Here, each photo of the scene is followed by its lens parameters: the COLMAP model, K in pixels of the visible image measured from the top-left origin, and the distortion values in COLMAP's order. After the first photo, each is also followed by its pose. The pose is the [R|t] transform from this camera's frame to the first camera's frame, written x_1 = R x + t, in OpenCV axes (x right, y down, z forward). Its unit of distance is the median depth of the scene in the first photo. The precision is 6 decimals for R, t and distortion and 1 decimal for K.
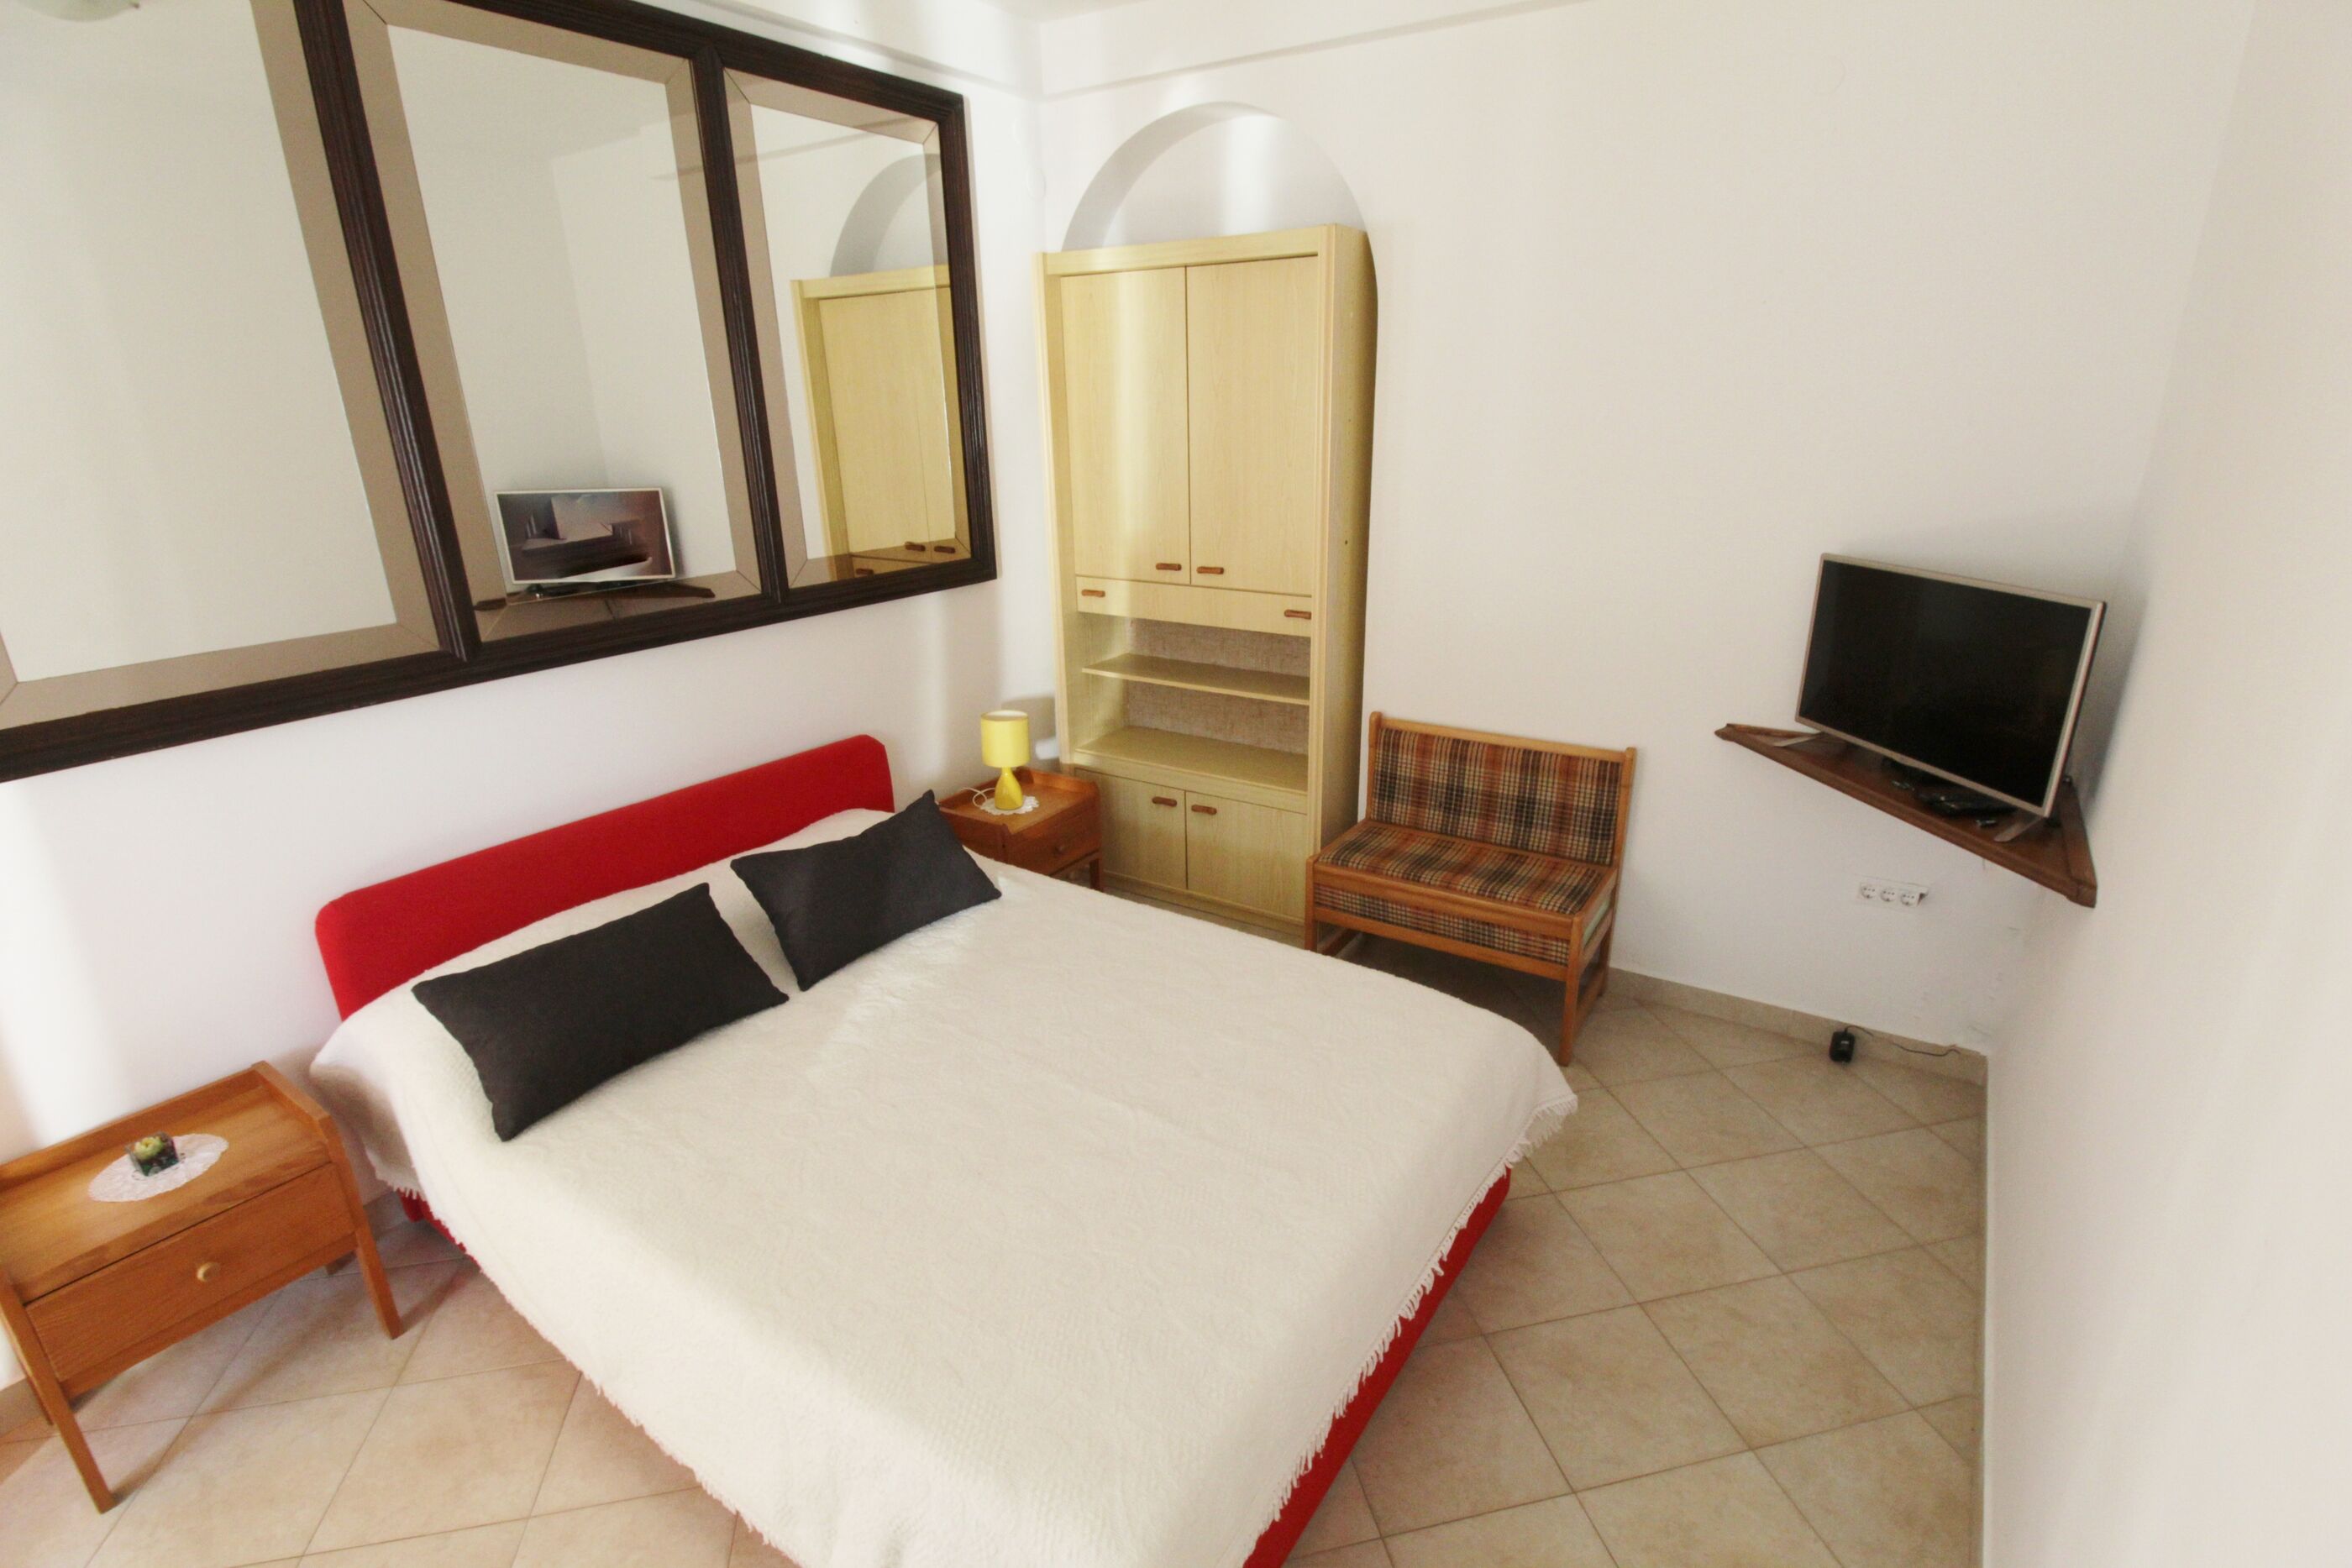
lens RADIAL K [[1096.0, 0, 1202.5], [0, 1096.0, 787.8], [0, 0, 1]] dist [0.001746, -0.013559]
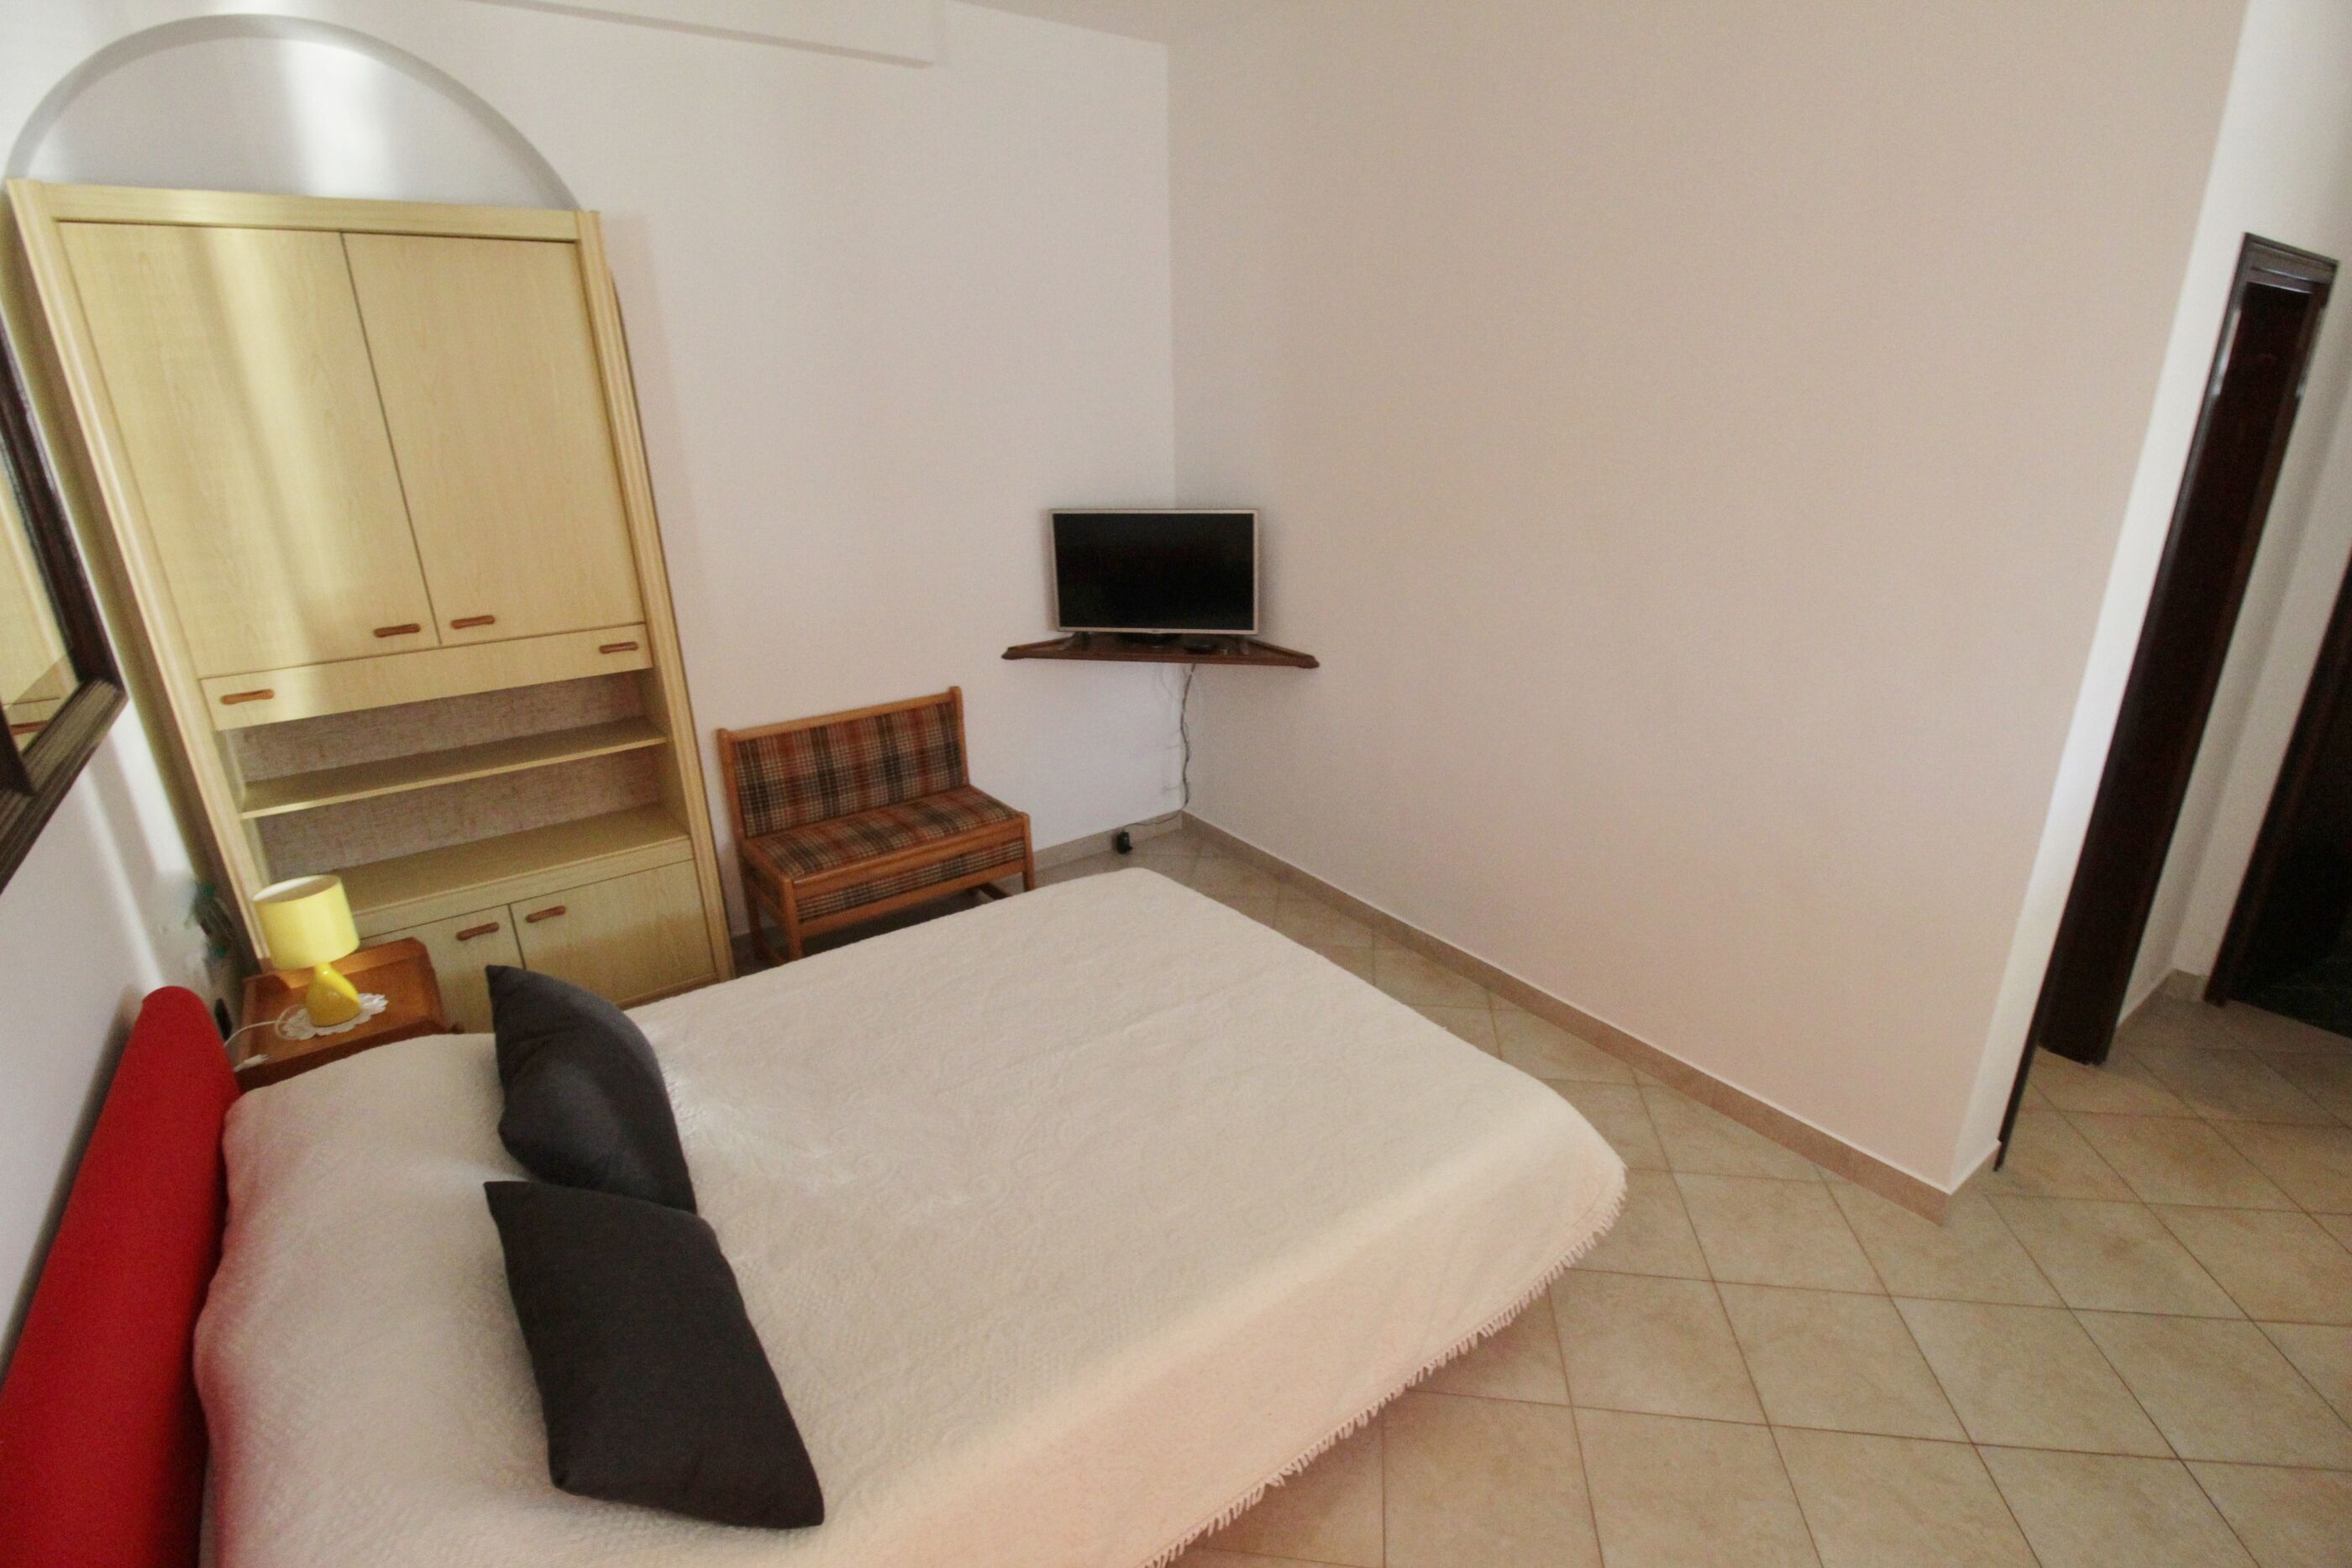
lens RADIAL K [[1096.0, 0, 1202.5], [0, 1096.0, 787.8], [0, 0, 1]] dist [0.001746, -0.013559]
pose [[0.348782, -0.314999, 0.882682, -0.594619], [0.320235, 0.925194, 0.203633, -0.087679], [-0.880796, 0.211642, 0.423564, 0.250915]]
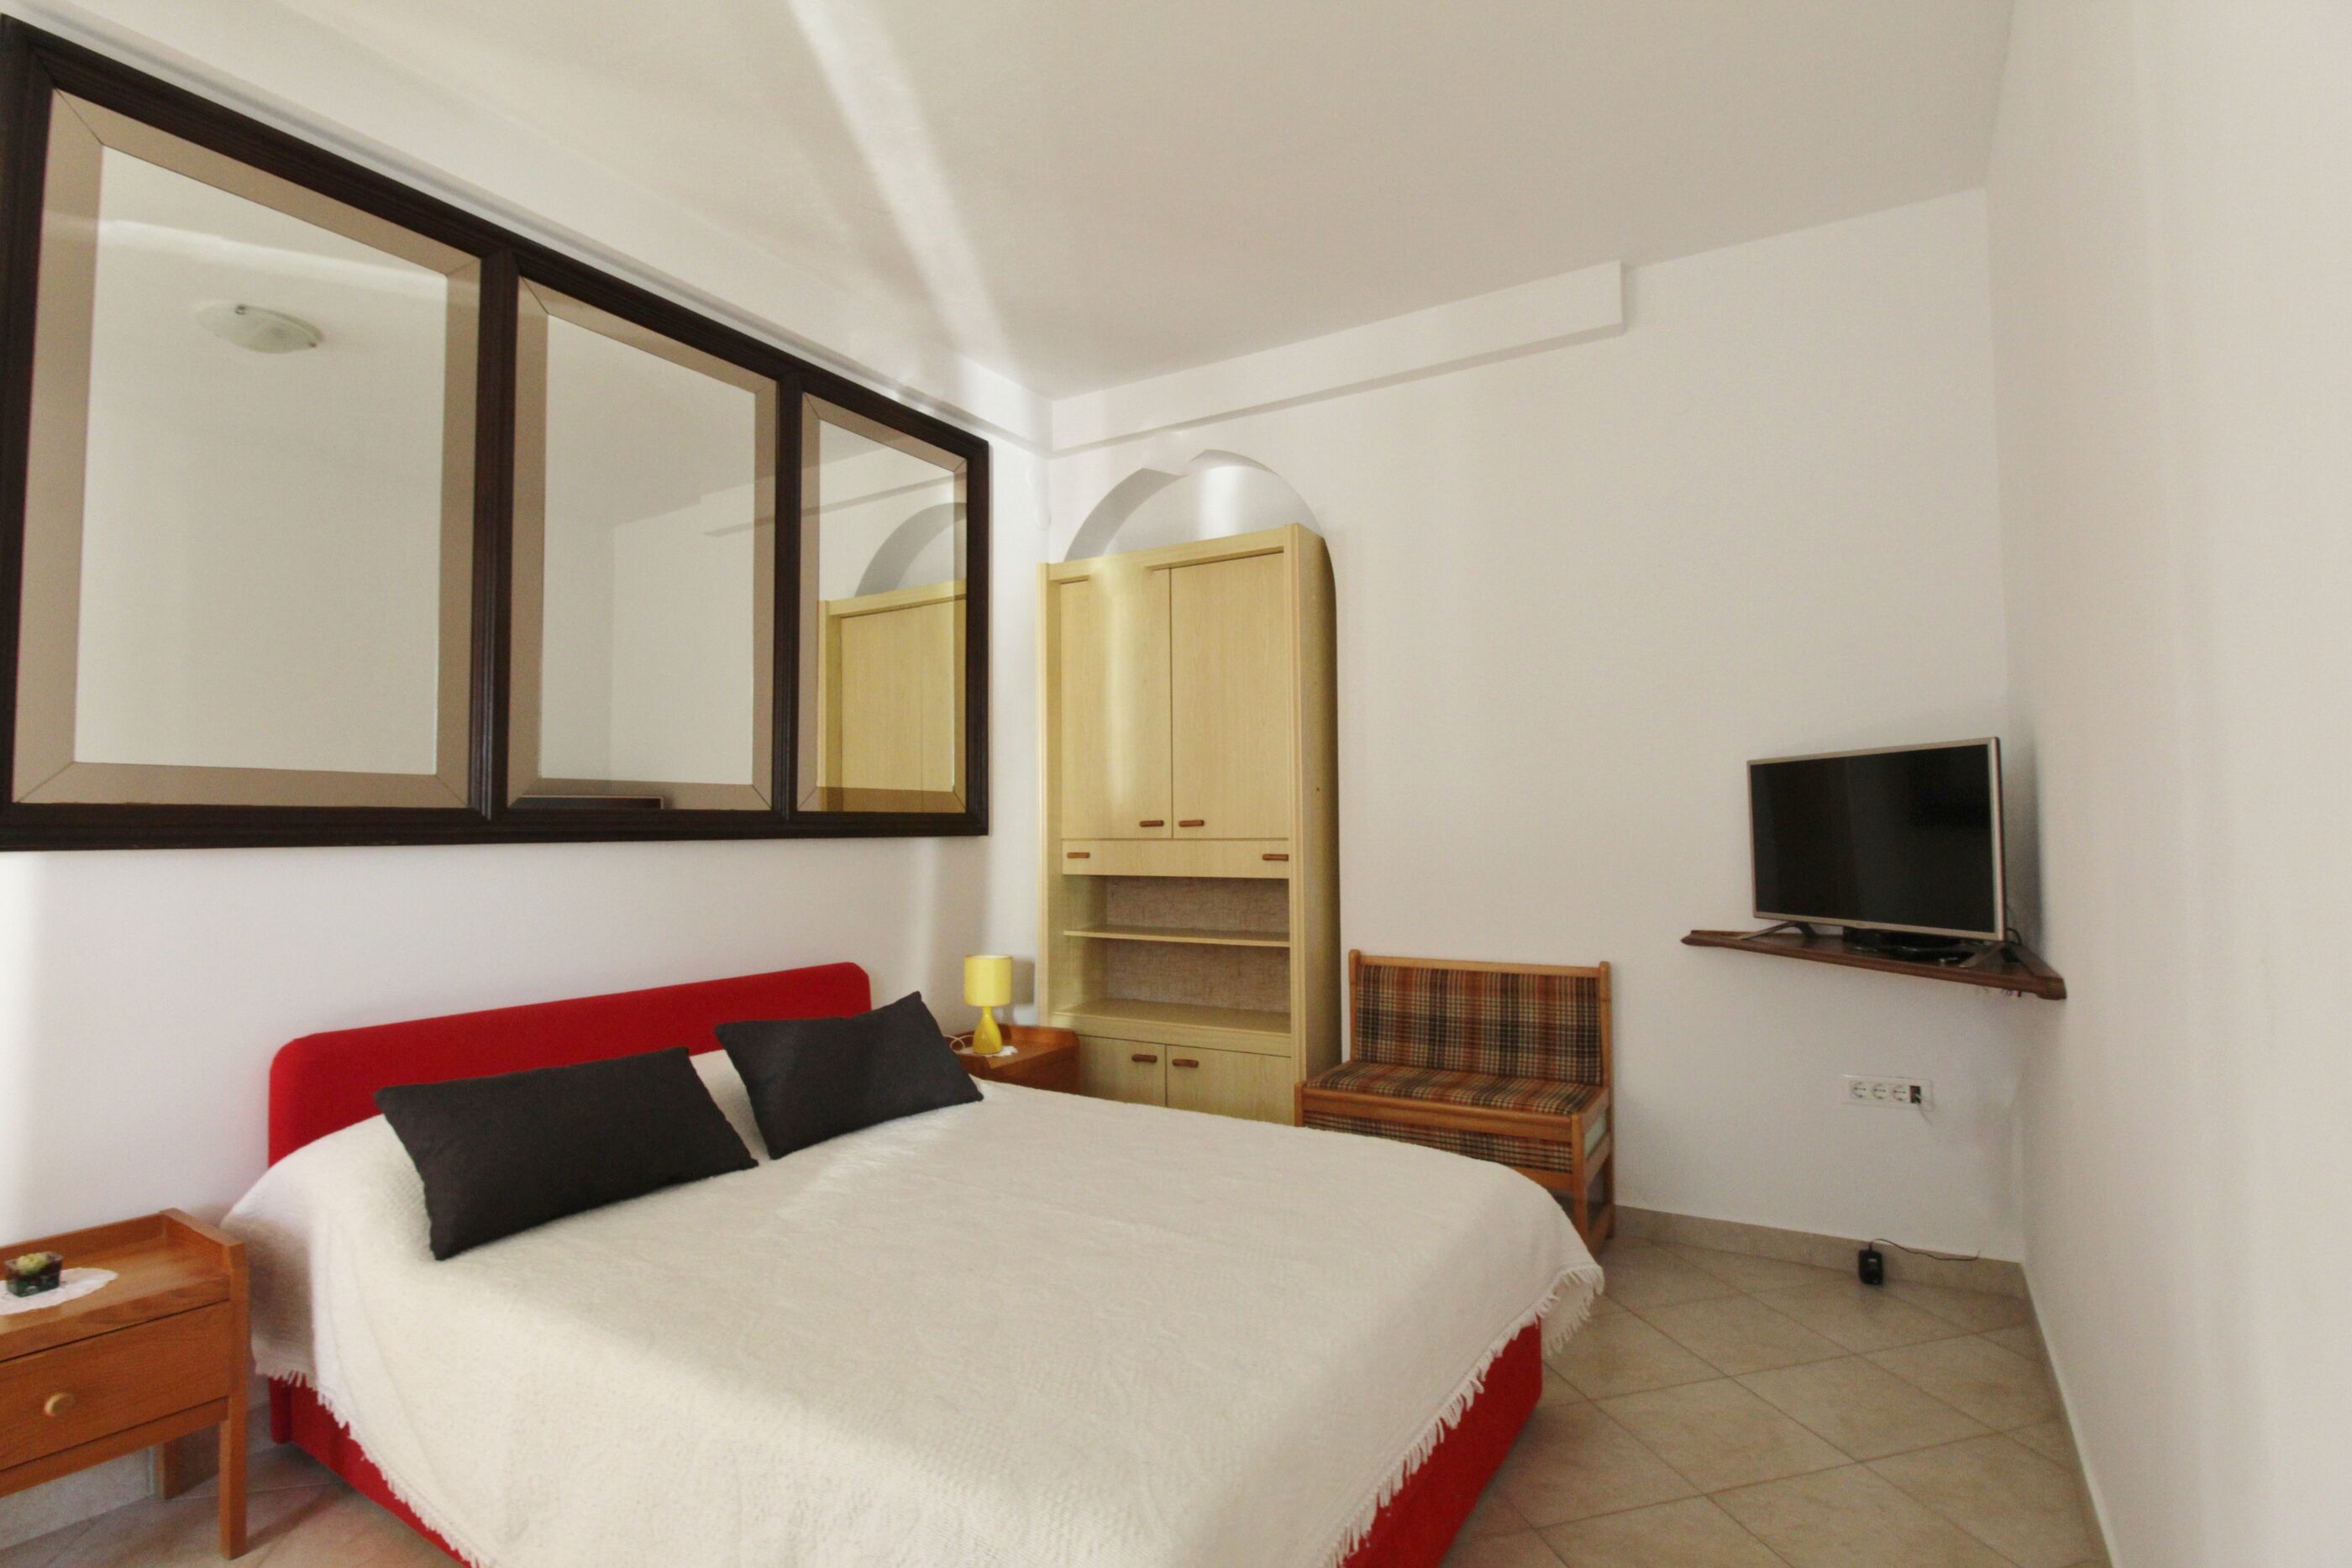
lens RADIAL K [[1096.0, 0, 1202.5], [0, 1096.0, 787.8], [0, 0, 1]] dist [0.001746, -0.013559]
pose [[0.999197, 0.004399, 0.039830, -0.027192], [0.010673, 0.928842, -0.370322, 0.179985], [-0.038625, 0.370450, 0.928049, -0.002886]]
